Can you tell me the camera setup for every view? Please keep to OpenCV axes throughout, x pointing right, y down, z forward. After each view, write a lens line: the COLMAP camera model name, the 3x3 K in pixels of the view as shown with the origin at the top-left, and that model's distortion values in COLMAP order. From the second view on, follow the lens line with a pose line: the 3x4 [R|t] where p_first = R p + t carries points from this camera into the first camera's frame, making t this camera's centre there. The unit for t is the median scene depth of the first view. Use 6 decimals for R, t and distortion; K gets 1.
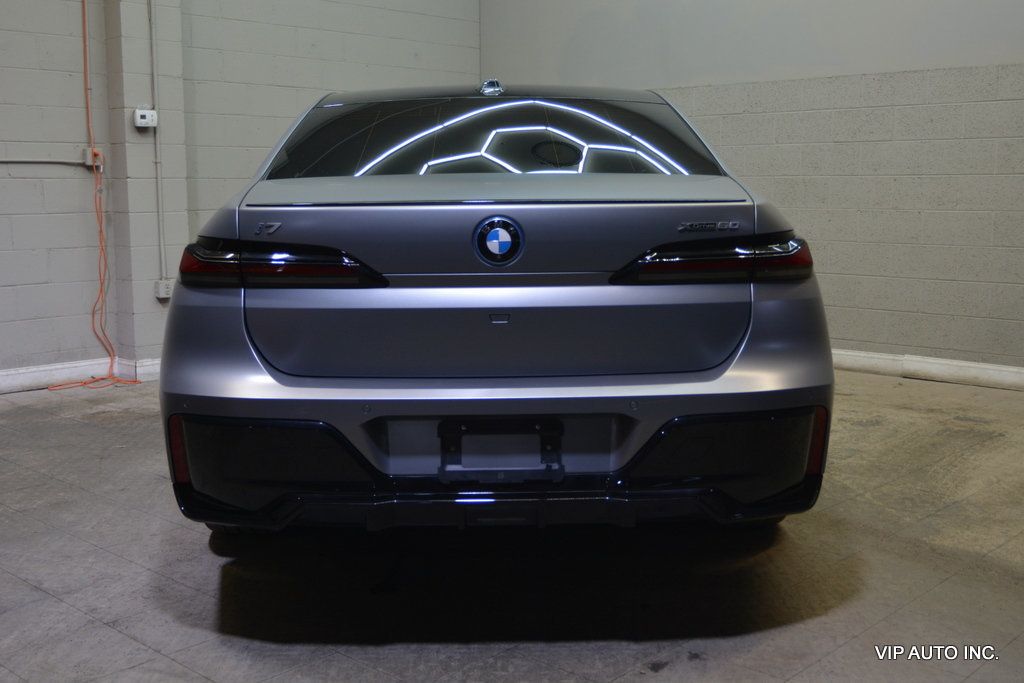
lens RADIAL K [[1172.5, 0, 512.9], [0, 1172.5, 337.6], [0, 0, 1]] dist [-0.007776, 0.000000]
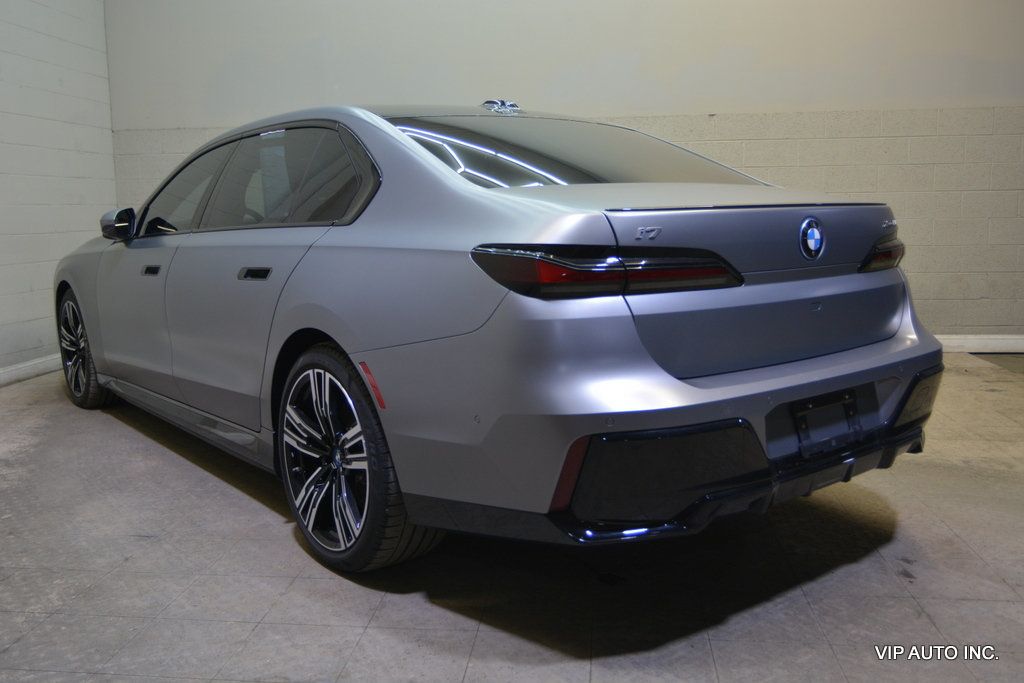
lens RADIAL K [[922.7, 0, 513.3], [0, 922.7, 337.6], [0, 0, 1]] dist [-0.003223, 0.019239]
pose [[0.781704, -0.090214, 0.617091, -0.766766], [0.086528, 0.995601, 0.035939, -0.042604], [-0.617618, 0.025302, 0.786071, 0.456747]]
